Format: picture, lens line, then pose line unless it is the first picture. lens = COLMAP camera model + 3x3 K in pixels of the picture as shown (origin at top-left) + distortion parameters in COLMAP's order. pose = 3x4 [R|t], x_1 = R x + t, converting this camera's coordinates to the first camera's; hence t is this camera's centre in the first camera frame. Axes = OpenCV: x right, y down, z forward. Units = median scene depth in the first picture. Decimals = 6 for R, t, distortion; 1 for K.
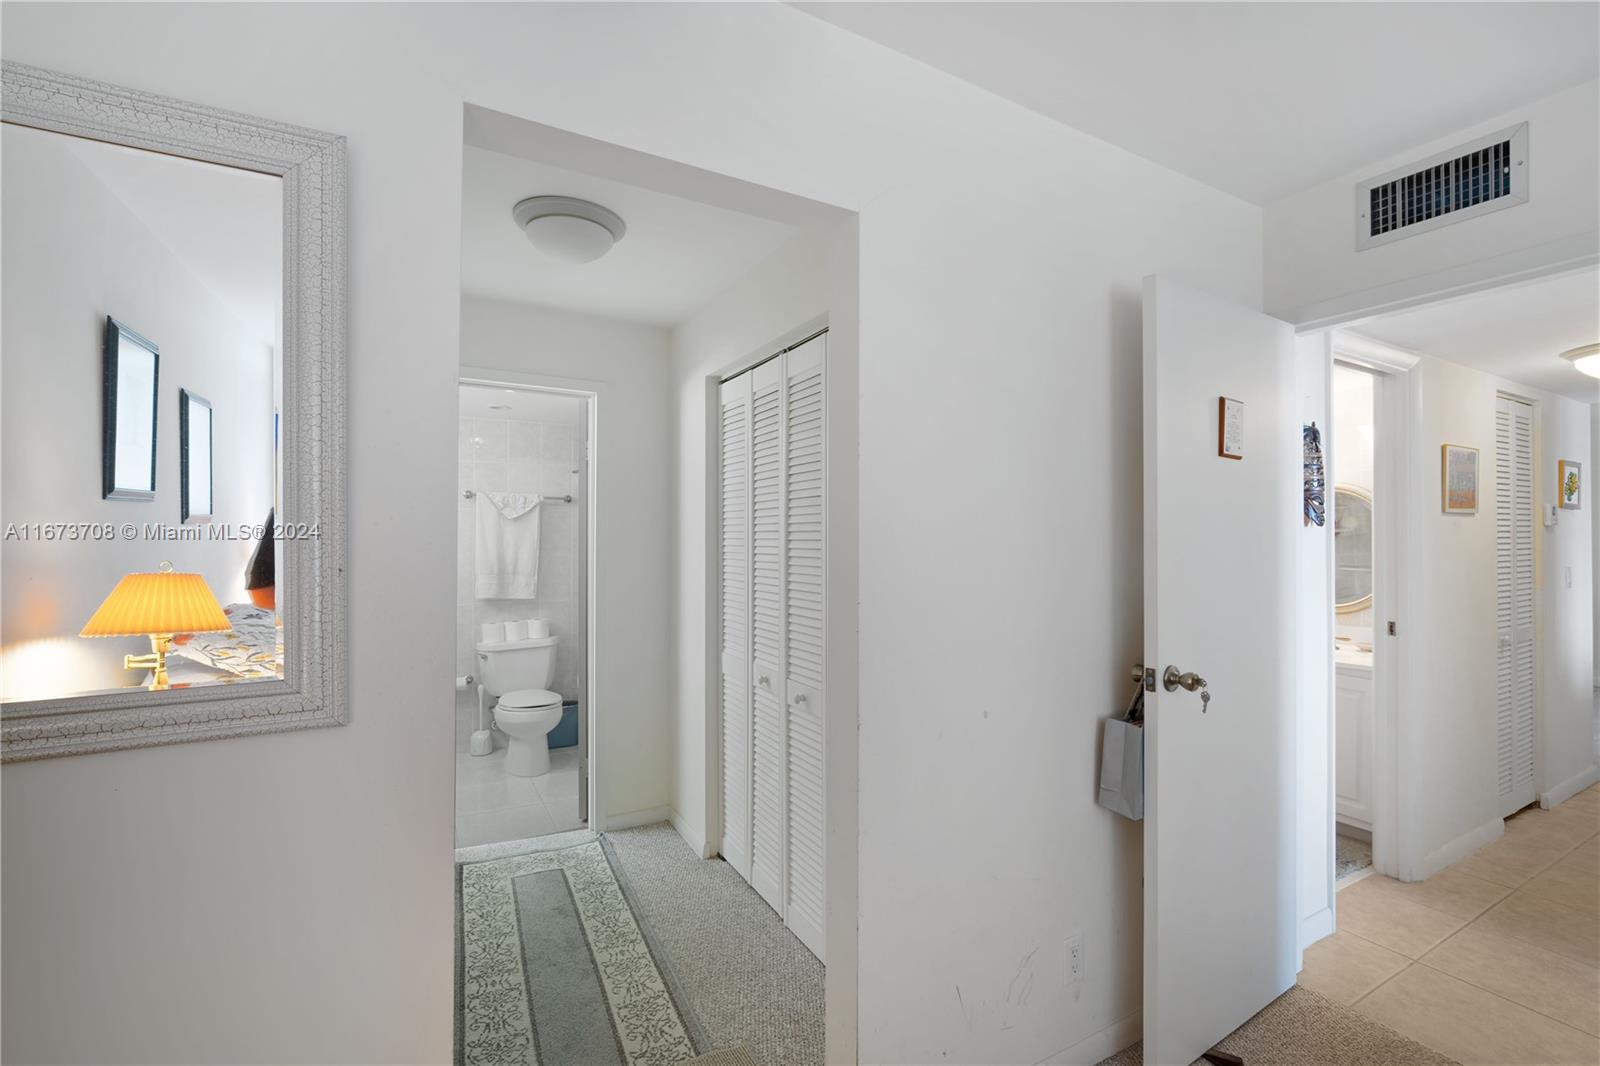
lens RADIAL K [[712.1, 0, 800.2], [0, 712.1, 537.4], [0, 0, 1]] dist [-0.002901, -0.000194]
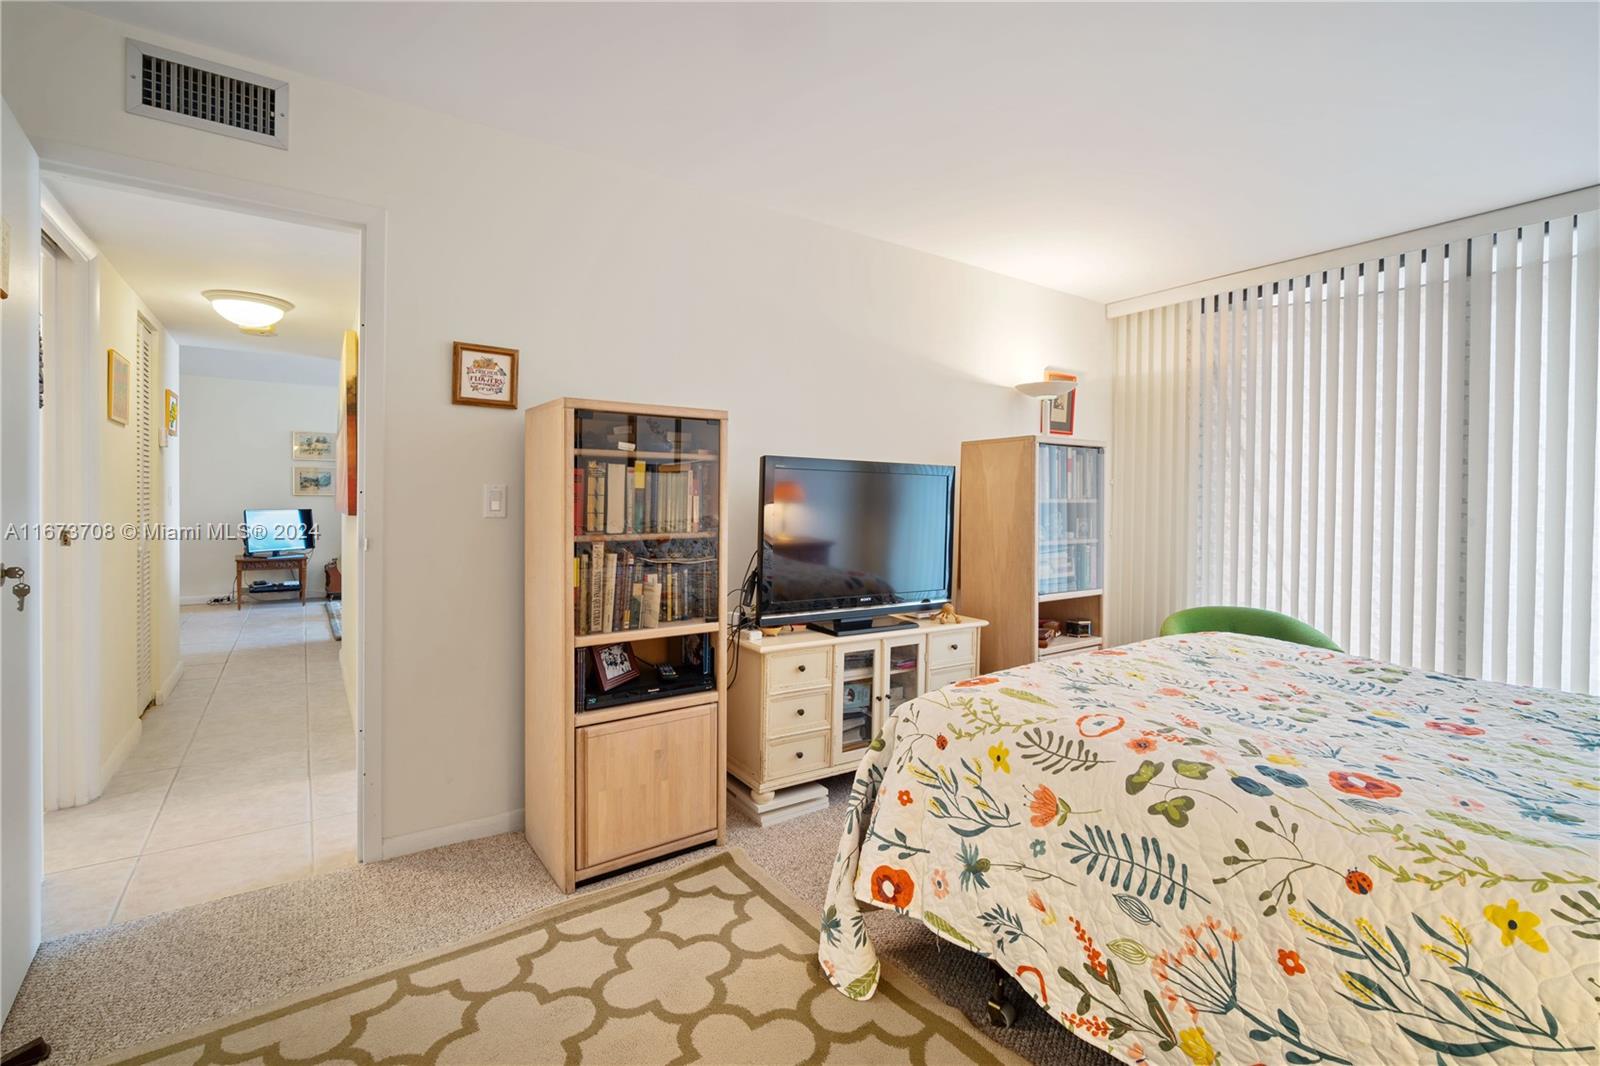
lens RADIAL K [[712.1, 0, 798.2], [0, 712.1, 515.8], [0, 0, 1]] dist [-0.002901, -0.000194]
pose [[-0.103139, -0.015274, 0.994550, -0.248631], [-0.008398, 0.999860, 0.014485, 0.111535], [-0.994631, -0.006858, -0.103253, 0.217476]]
